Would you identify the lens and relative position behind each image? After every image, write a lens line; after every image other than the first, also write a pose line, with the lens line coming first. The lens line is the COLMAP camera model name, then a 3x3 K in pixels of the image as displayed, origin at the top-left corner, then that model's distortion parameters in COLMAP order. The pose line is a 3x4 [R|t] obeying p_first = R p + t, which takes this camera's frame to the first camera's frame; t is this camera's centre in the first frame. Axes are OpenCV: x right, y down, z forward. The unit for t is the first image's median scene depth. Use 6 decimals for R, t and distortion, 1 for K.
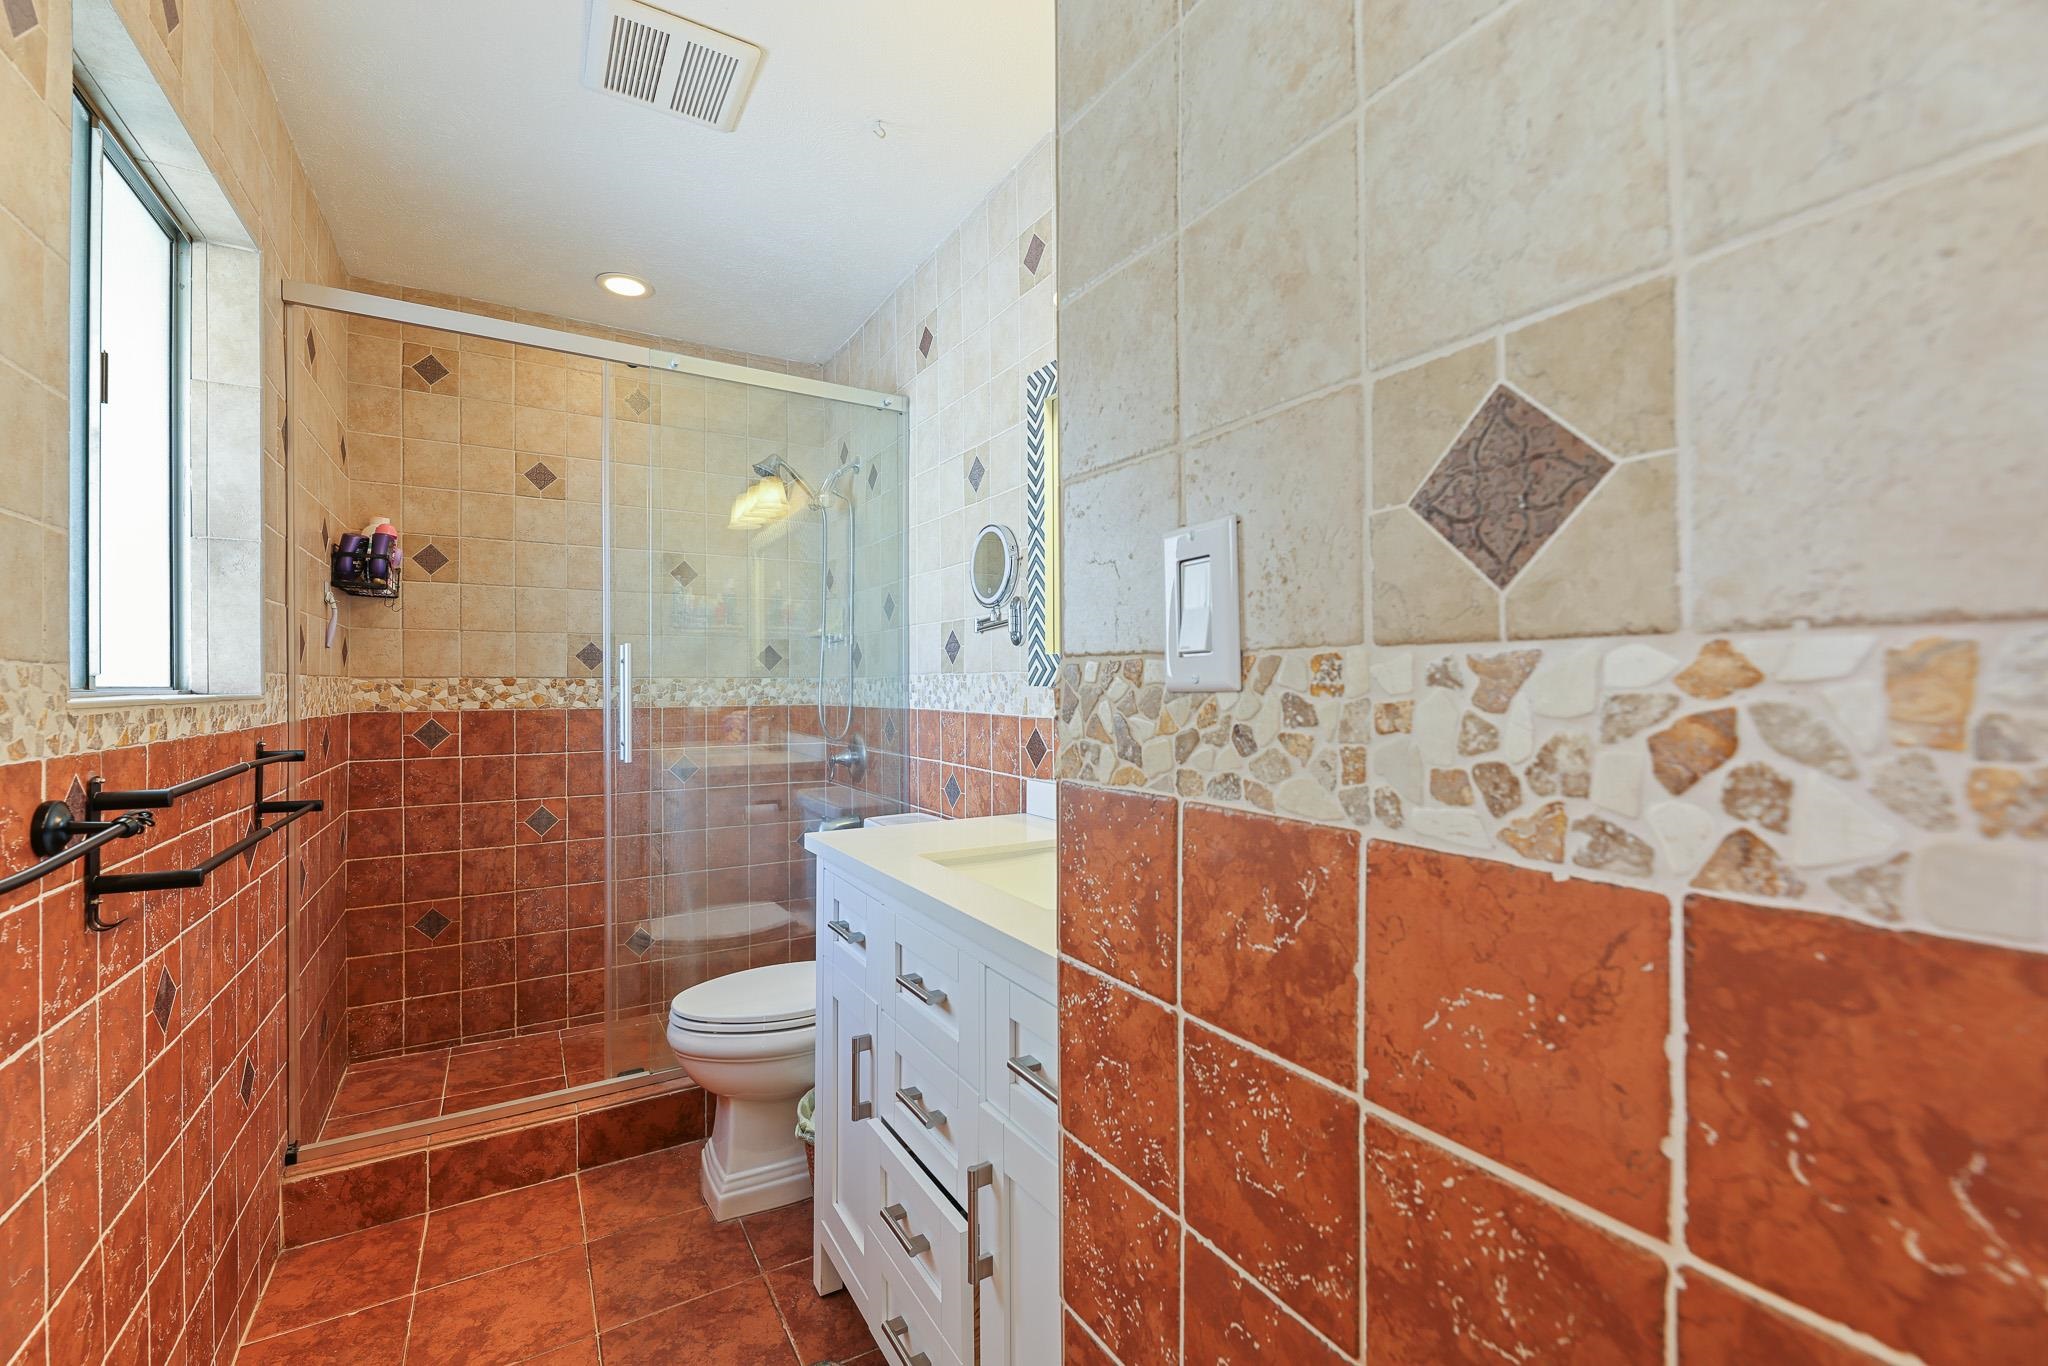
lens RADIAL K [[852.7, 0, 1017.6], [0, 852.7, 683.8], [0, 0, 1]] dist [-0.002605, -0.002024]
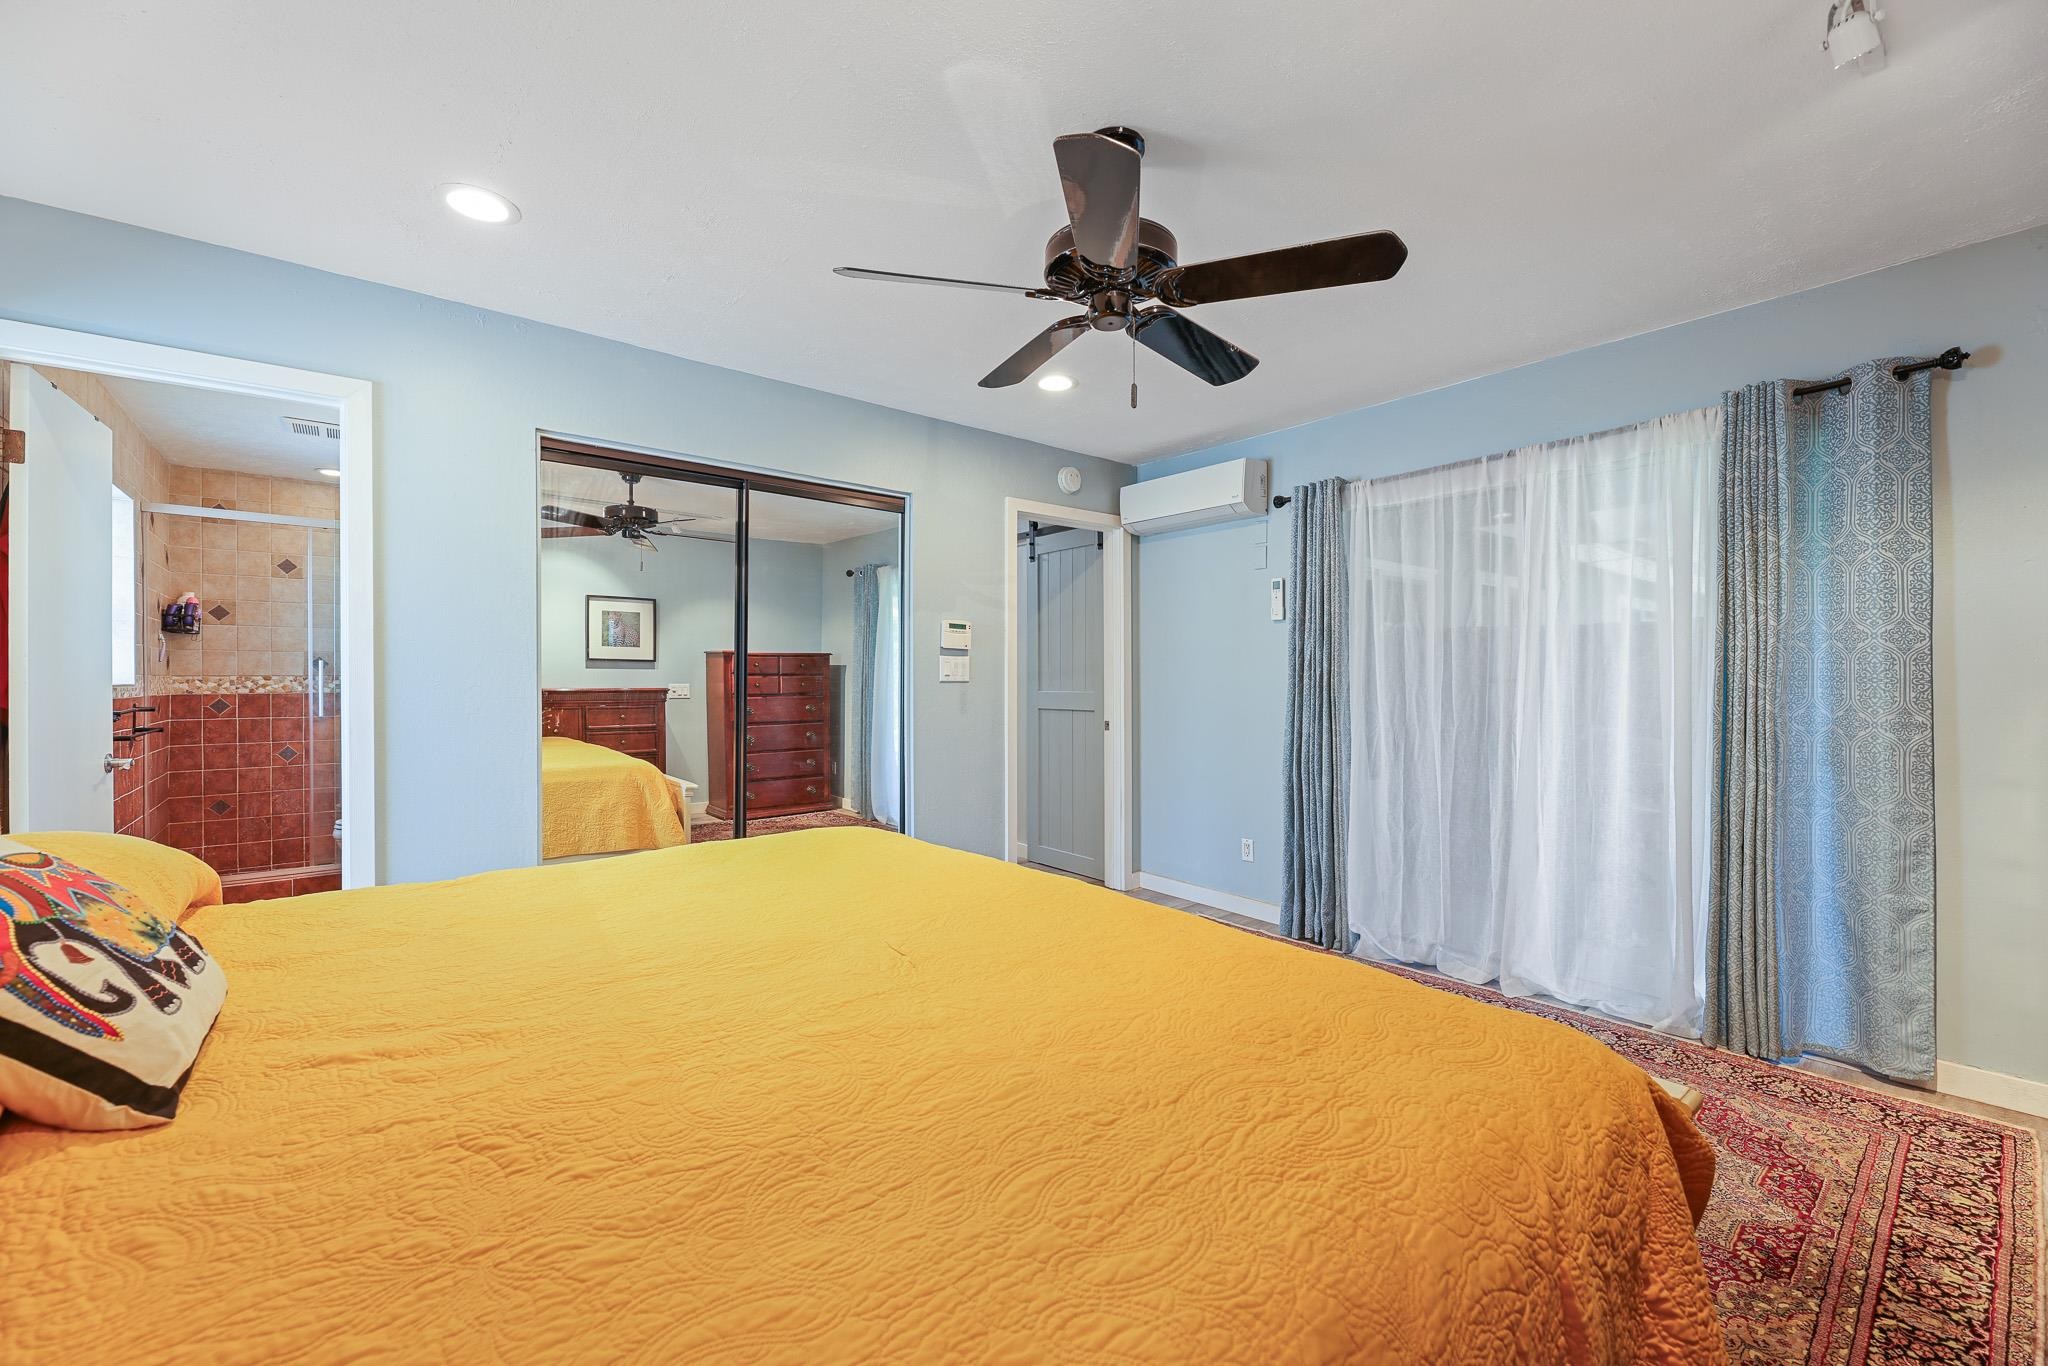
lens RADIAL K [[816.8, 0, 1029.6], [0, 816.8, 681.2], [0, 0, 1]] dist [-0.013575, -0.000689]
pose [[0.985644, -0.000113, 0.168839, 0.771671], [-0.000265, 0.999998, 0.002216, -0.000200], [-0.168839, -0.002229, 0.985641, -1.050069]]
